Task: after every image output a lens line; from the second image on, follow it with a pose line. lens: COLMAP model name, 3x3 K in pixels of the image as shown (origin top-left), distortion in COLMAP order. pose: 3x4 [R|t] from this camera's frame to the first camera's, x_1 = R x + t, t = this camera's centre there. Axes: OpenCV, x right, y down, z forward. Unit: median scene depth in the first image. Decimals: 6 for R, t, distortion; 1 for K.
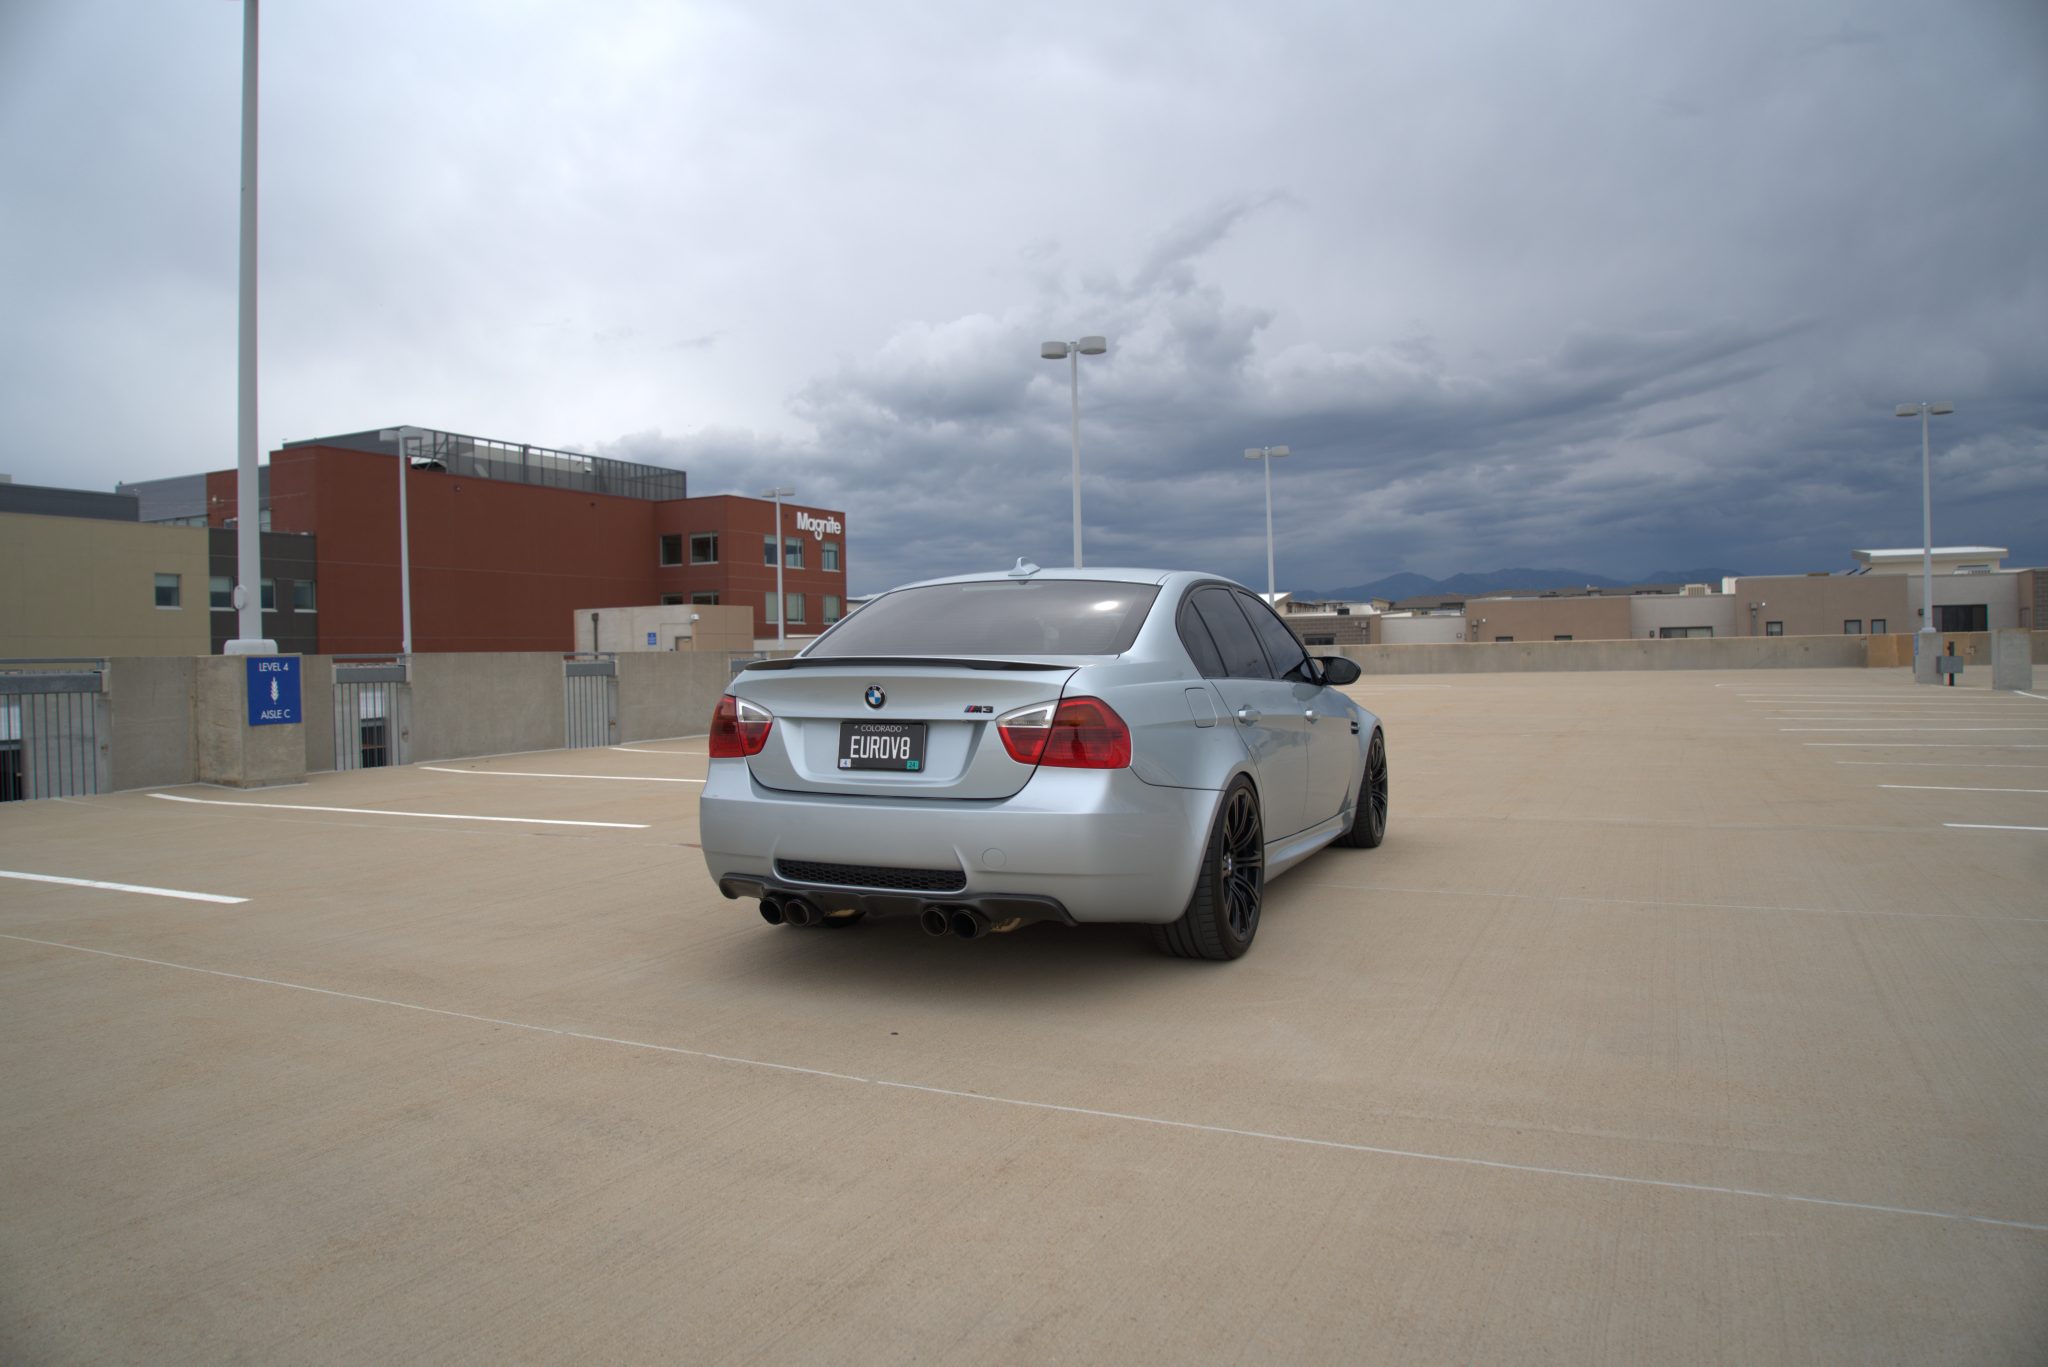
lens RADIAL K [[1417.6, 0, 1016.4], [0, 1417.6, 667.9], [0, 0, 1]] dist [-0.153721, 0.094006]
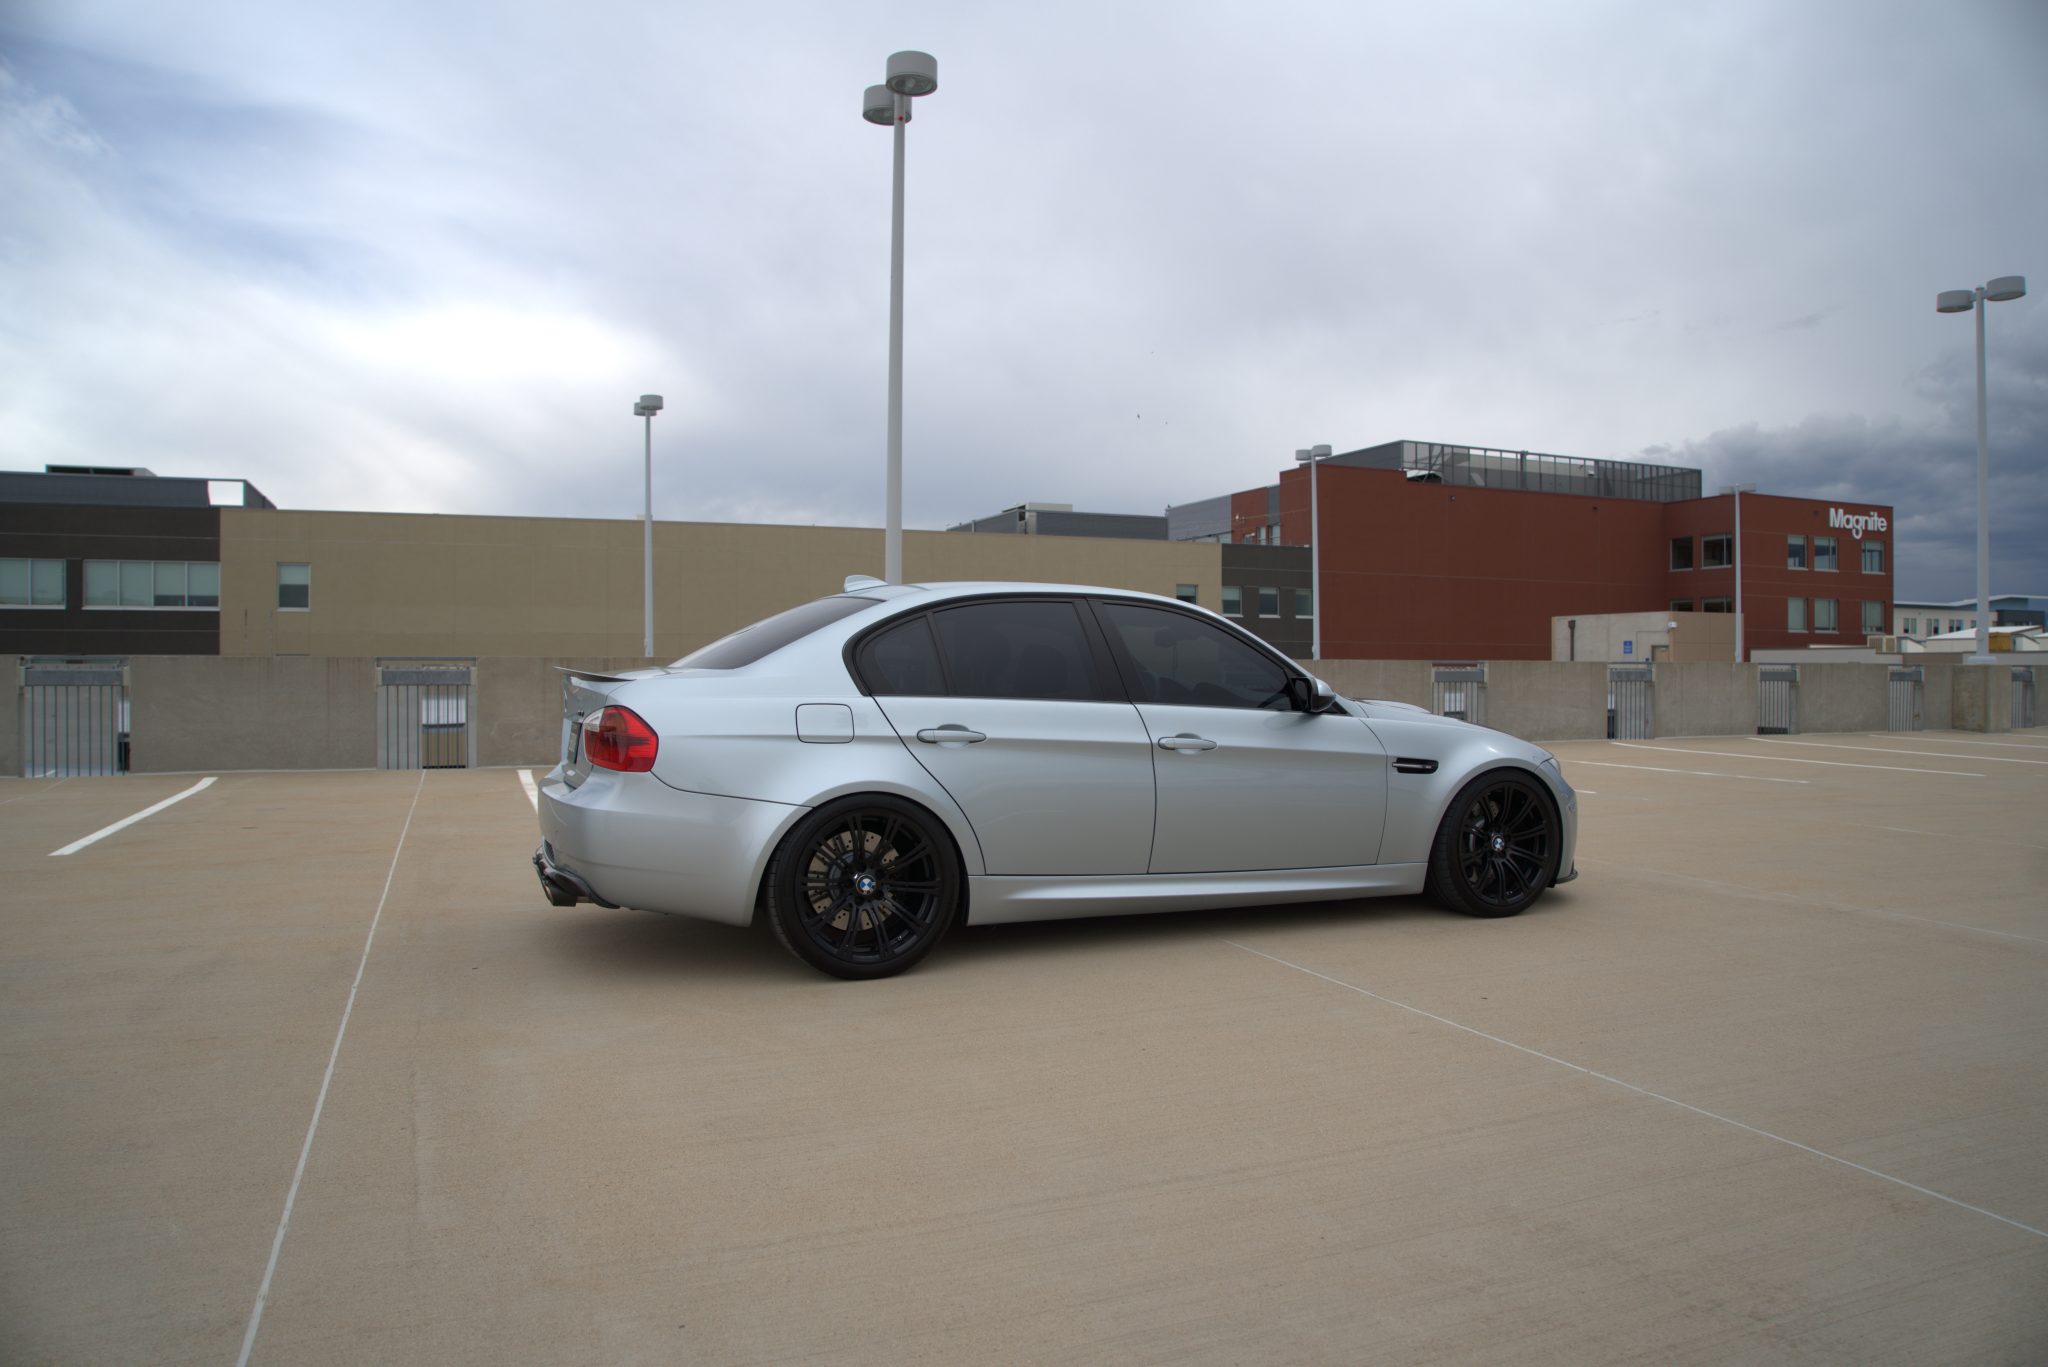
lens RADIAL K [[1417.6, 0, 1016.4], [0, 1417.6, 667.9], [0, 0, 1]] dist [-0.153721, 0.094006]
pose [[0.734445, 0.020380, -0.678362, 0.073904], [-0.023373, 0.999716, 0.004729, -0.001596], [0.678265, 0.012382, 0.734713, 0.028011]]
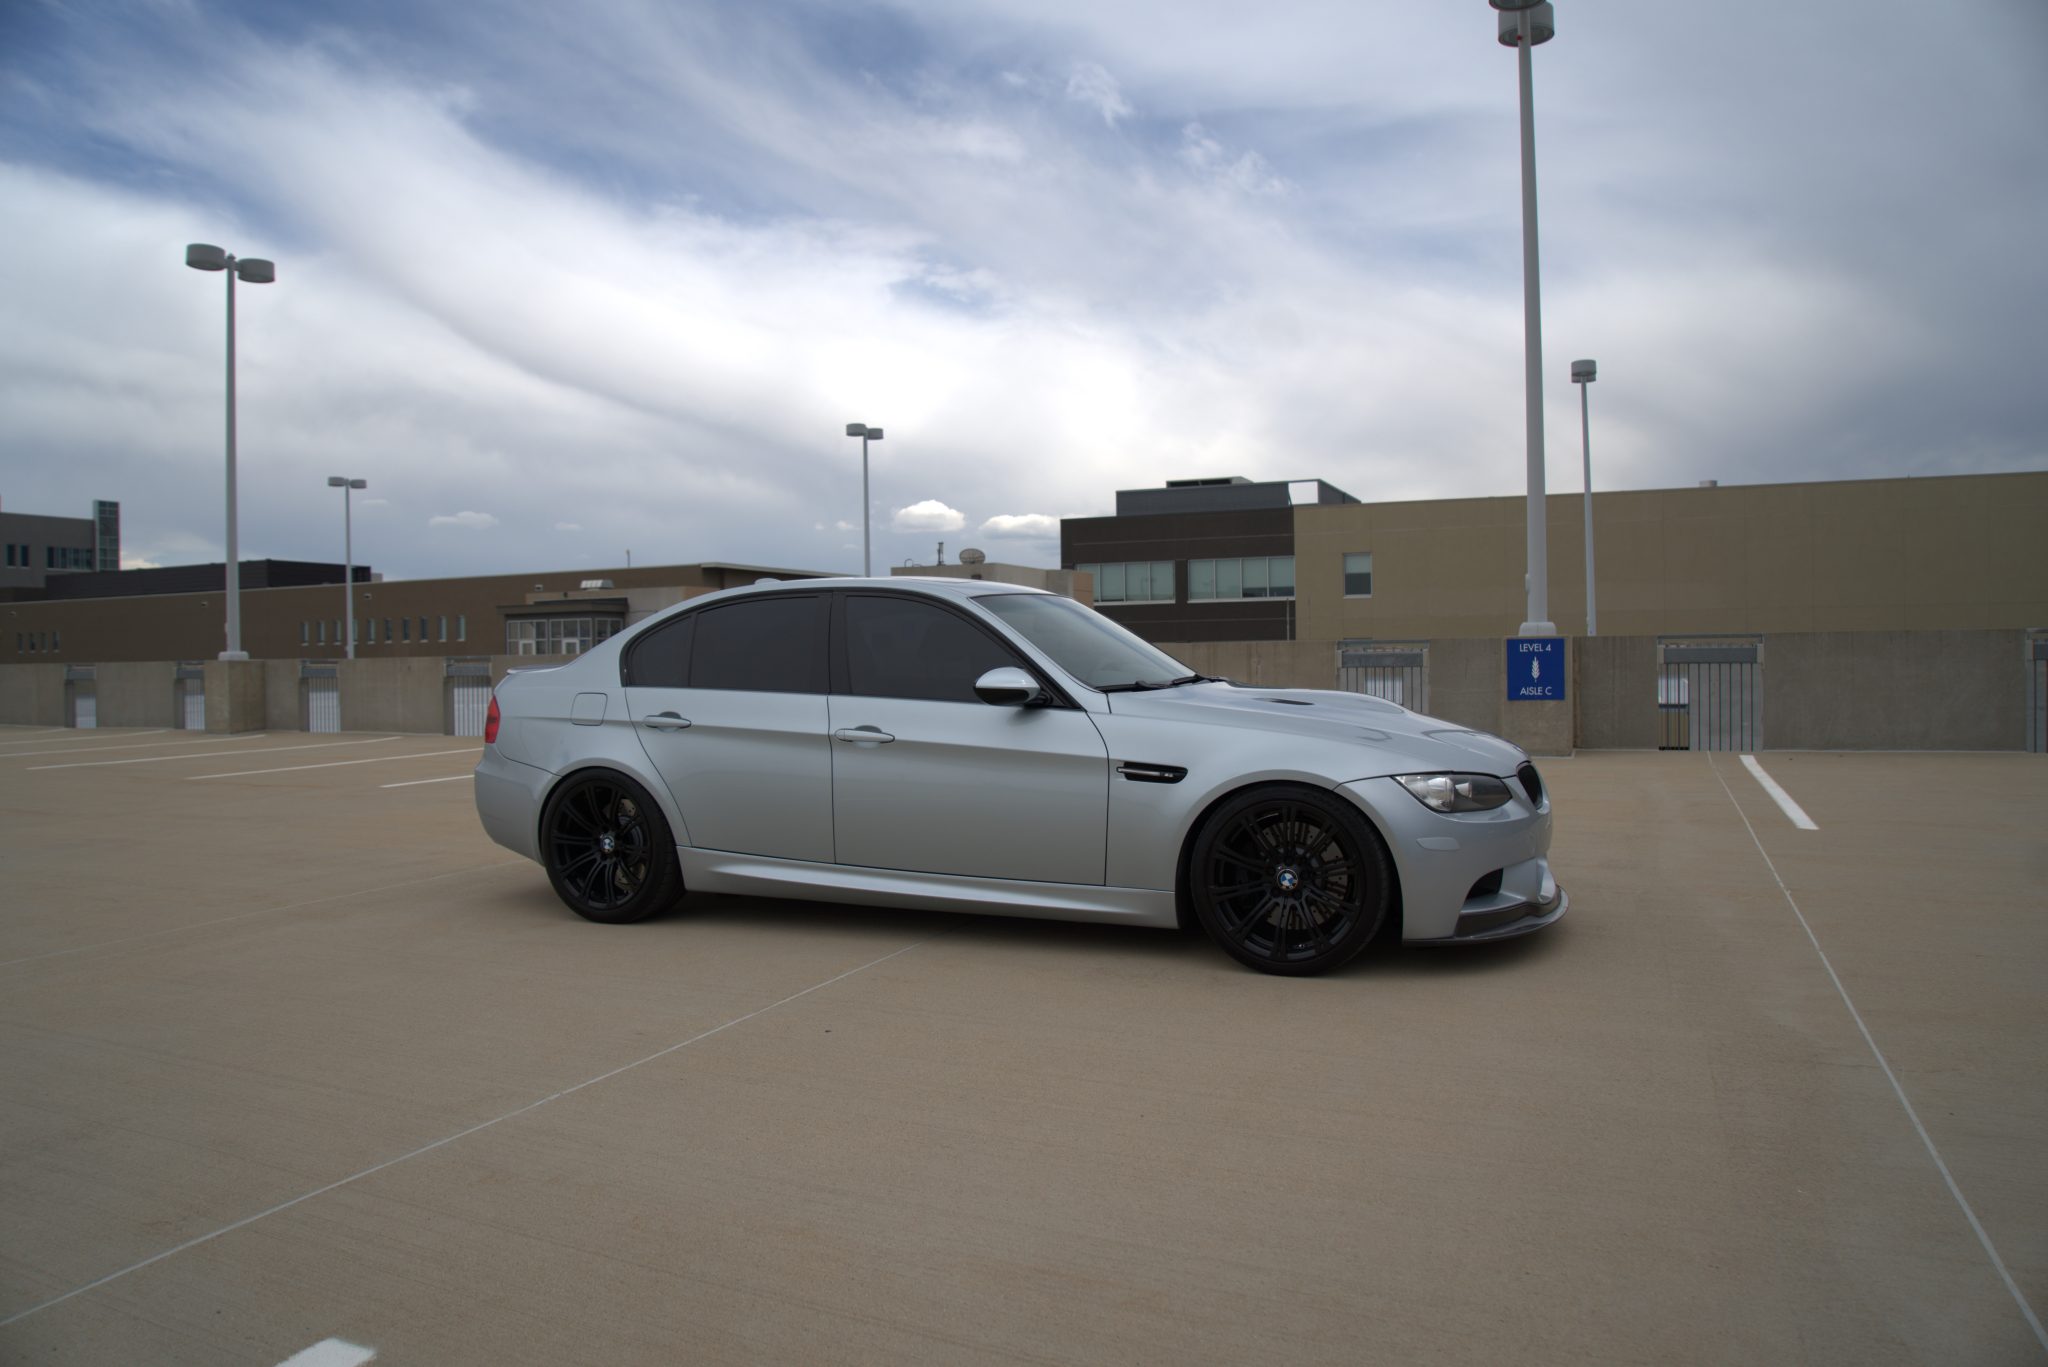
lens RADIAL K [[1428.6, 0, 1020.8], [0, 1428.6, 674.9], [0, 0, 1]] dist [-0.140678, 0.070141]
pose [[0.022183, 0.033505, -0.999192, 0.110305], [0.002344, 0.999434, 0.033565, -0.003416], [0.999751, -0.003087, 0.022092, 0.108778]]
